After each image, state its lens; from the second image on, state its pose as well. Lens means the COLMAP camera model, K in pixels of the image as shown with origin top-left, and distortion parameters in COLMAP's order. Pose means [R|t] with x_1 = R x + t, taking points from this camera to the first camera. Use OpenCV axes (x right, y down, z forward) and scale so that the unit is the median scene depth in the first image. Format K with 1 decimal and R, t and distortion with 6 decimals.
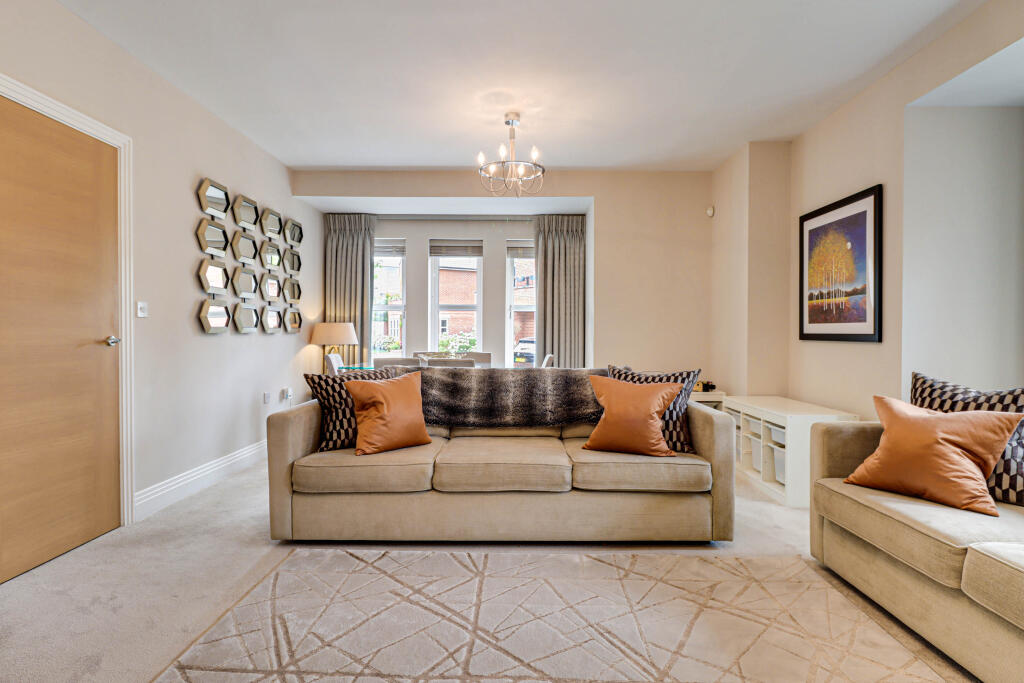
lens RADIAL K [[552.4, 0, 512.0], [0, 552.4, 341.5], [0, 0, 1]] dist [0.014630, -0.017189]
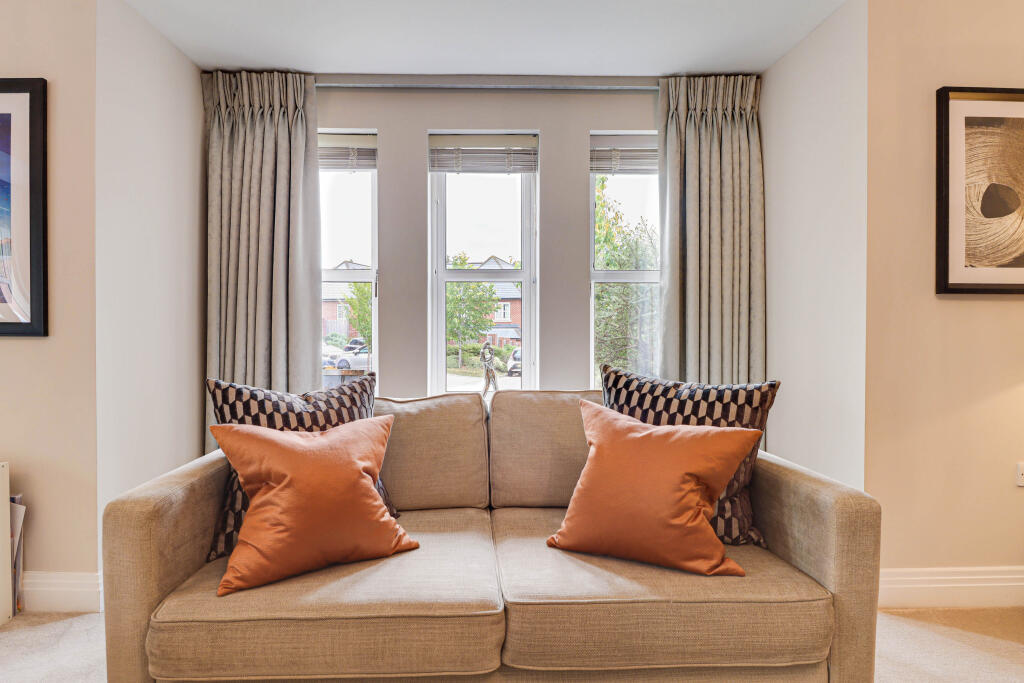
lens RADIAL K [[549.5, 0, 497.4], [0, 549.5, 329.5], [0, 0, 1]] dist [0.000728, -0.015526]
pose [[-0.028405, -0.012069, 0.999524, 0.045166], [0.013454, 0.999832, 0.012455, -0.006494], [-0.999506, 0.013801, -0.028238, 0.557949]]
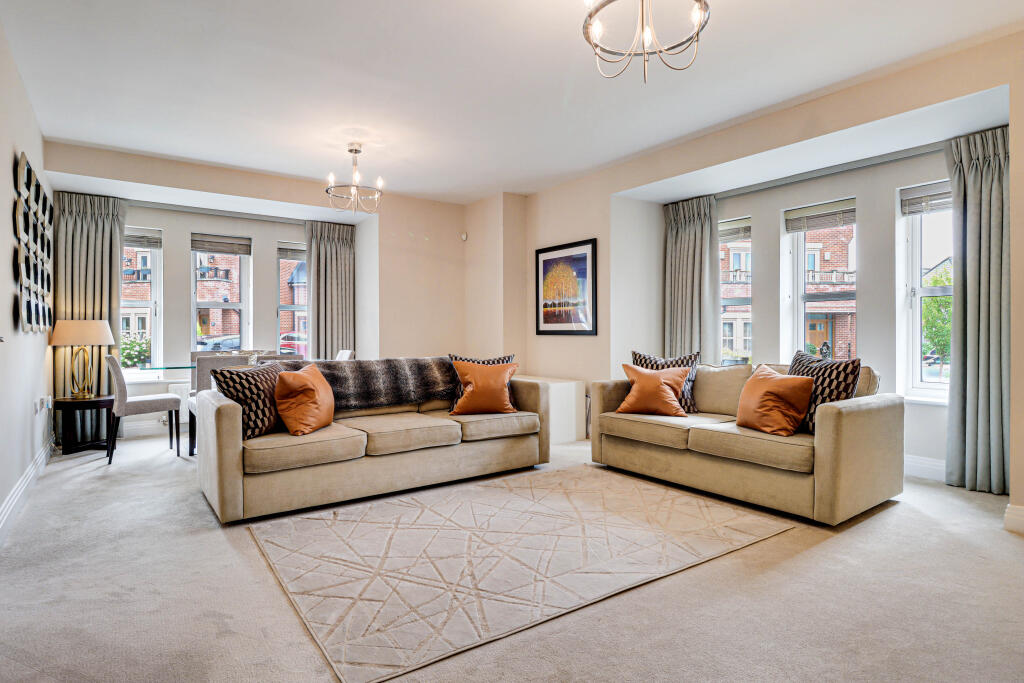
lens RADIAL K [[549.0, 0, 512.0], [0, 549.0, 341.5], [0, 0, 1]] dist [-0.000095, -0.000442]
pose [[0.806008, -0.014650, 0.591723, -0.533926], [0.014043, 0.999886, 0.005628, 0.007830], [-0.591737, 0.003773, 0.806122, -0.167767]]
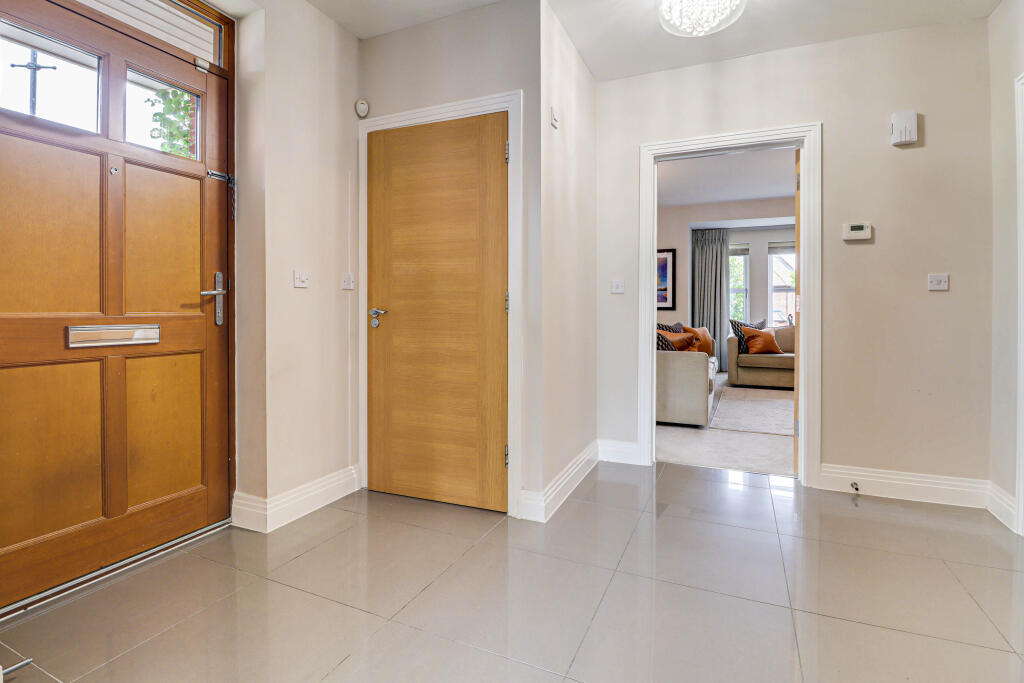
lens RADIAL K [[489.9, 0, 515.0], [0, 489.9, 309.8], [0, 0, 1]] dist [-0.000200, -0.000175]
pose [[0.409474, -0.005096, 0.912307, -1.863415], [0.012805, 0.999918, -0.000162, -0.010256], [-0.912232, 0.011748, 0.409506, 0.813042]]
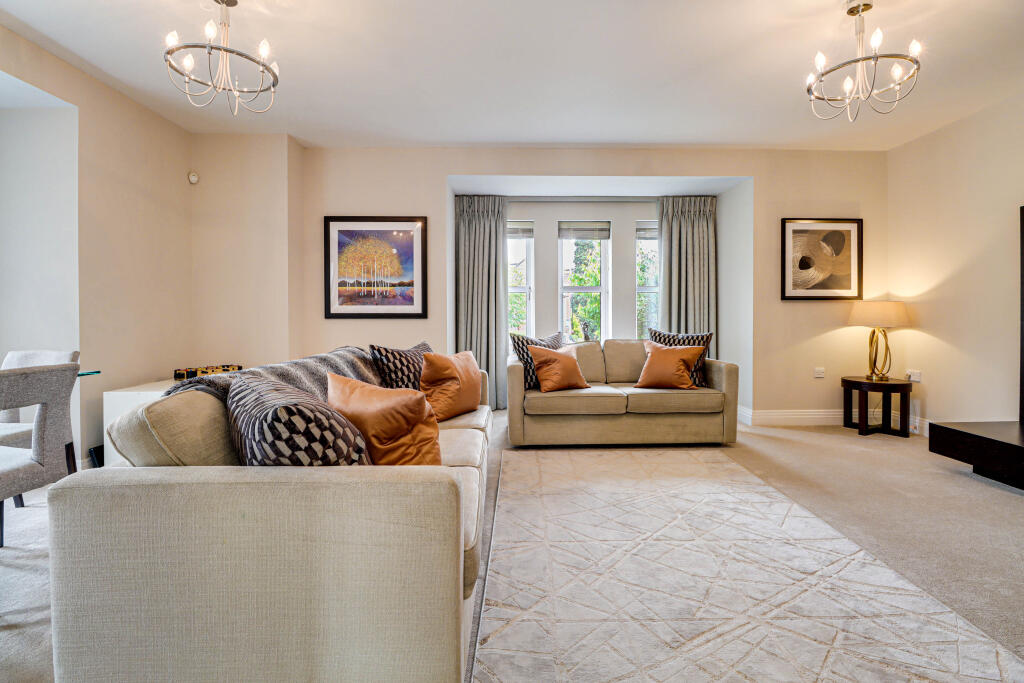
lens RADIAL K [[485.4, 0, 522.8], [0, 485.4, 319.5], [0, 0, 1]] dist [0.000099, -0.000847]
pose [[-0.030270, -0.014237, 0.999440, -0.766748], [0.018731, 0.999715, 0.014808, -0.011617], [-0.999366, 0.019168, -0.029994, 0.840179]]
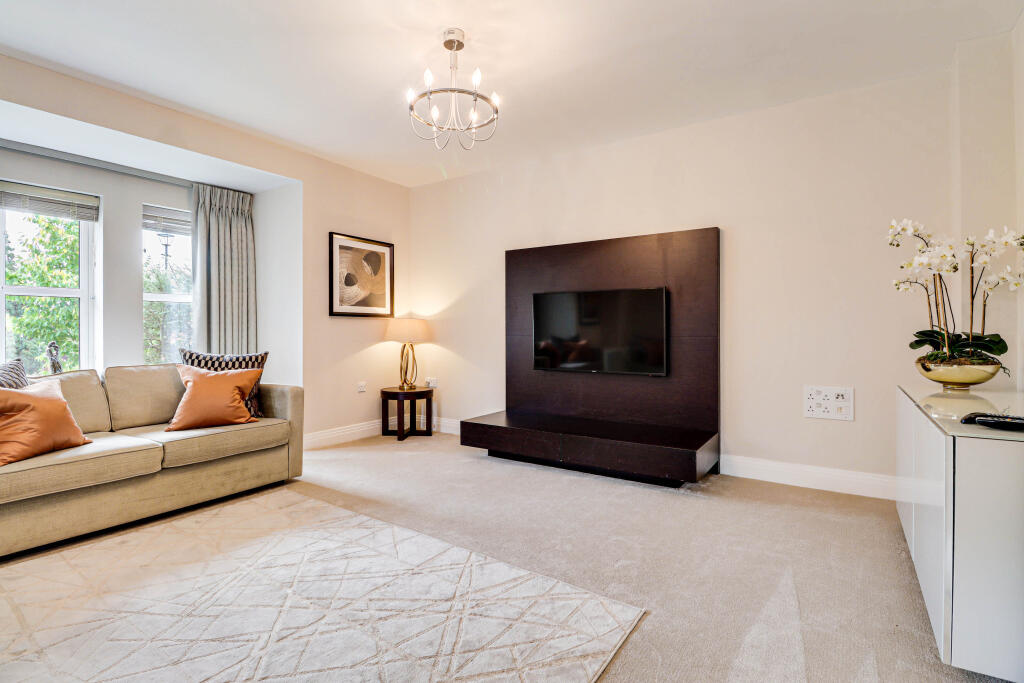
lens RADIAL K [[491.4, 0, 498.2], [0, 491.4, 332.0], [0, 0, 1]] dist [0.002509, -0.011228]
pose [[-0.826291, -0.005595, 0.563216, -0.540859], [0.006818, 0.999778, 0.019934, -0.011775], [-0.563203, 0.020311, -0.826069, 0.927298]]
